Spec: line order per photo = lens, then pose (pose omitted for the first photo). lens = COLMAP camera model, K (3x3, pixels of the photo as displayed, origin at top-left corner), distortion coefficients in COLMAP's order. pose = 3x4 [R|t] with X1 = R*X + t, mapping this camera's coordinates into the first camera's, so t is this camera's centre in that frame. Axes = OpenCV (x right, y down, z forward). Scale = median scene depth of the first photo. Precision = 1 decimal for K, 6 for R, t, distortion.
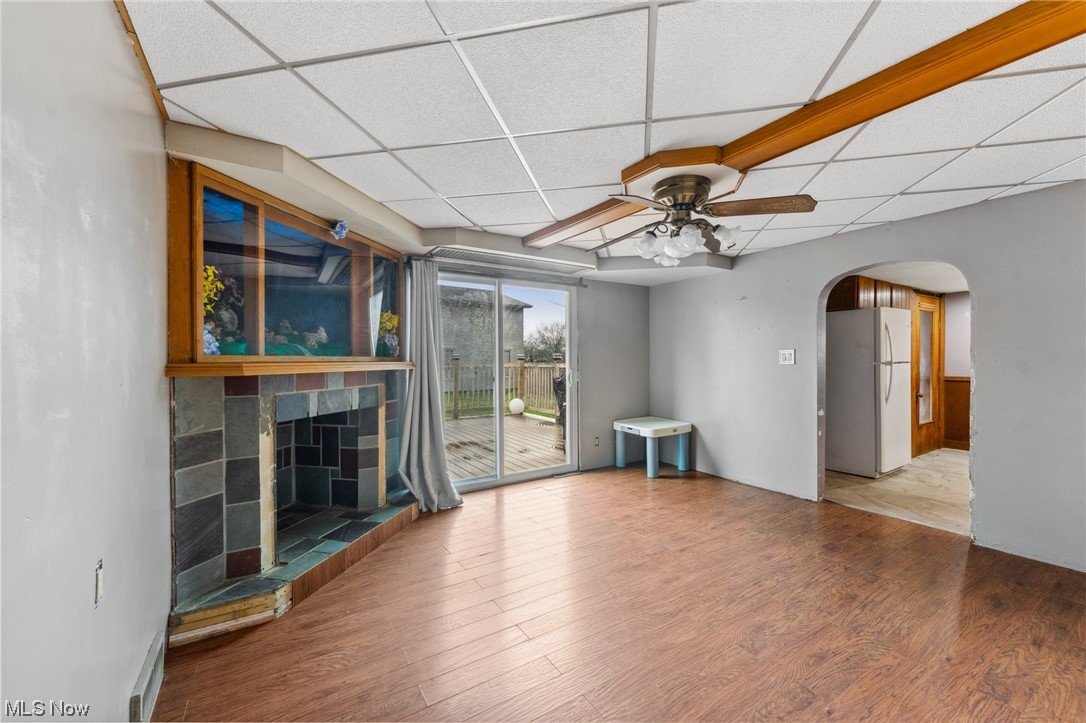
lens RADIAL K [[443.1, 0, 541.3], [0, 443.1, 360.9], [0, 0, 1]] dist [0.003846, 0.000292]
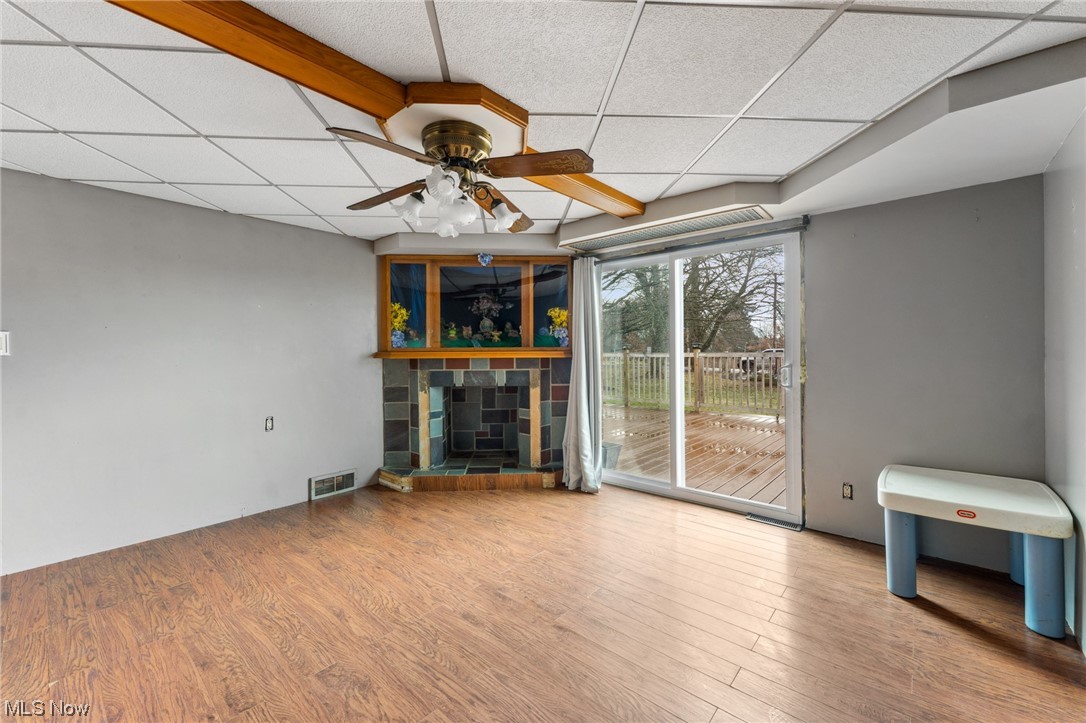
lens RADIAL K [[443.1, 0, 539.7], [0, 443.1, 351.2], [0, 0, 1]] dist [0.003846, 0.000292]
pose [[0.267375, 0.004668, -0.963581, 1.003803], [0.003035, 0.999979, 0.005686, -0.005937], [0.963588, -0.004445, 0.267355, 0.814098]]
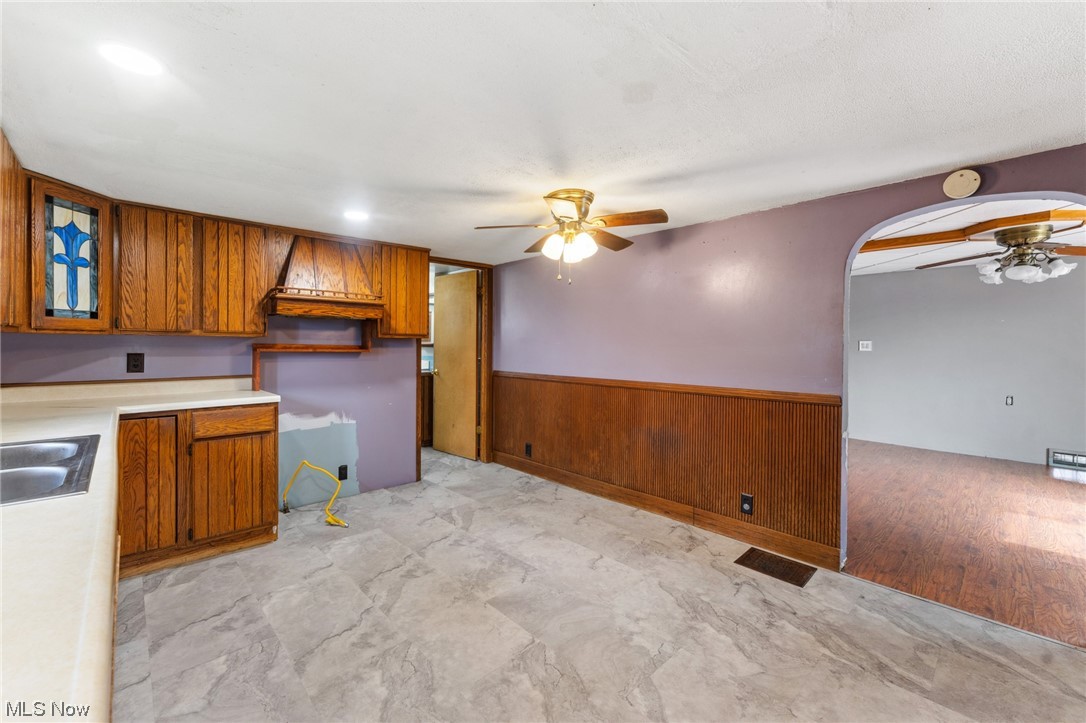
lens RADIAL K [[443.1, 0, 542.5], [0, 443.1, 352.0], [0, 0, 1]] dist [0.003846, 0.000292]
pose [[-0.983444, 0.010550, -0.180907, 1.723859], [0.008360, 0.999882, 0.012863, -0.030845], [0.181021, 0.011138, -0.983416, 1.764155]]
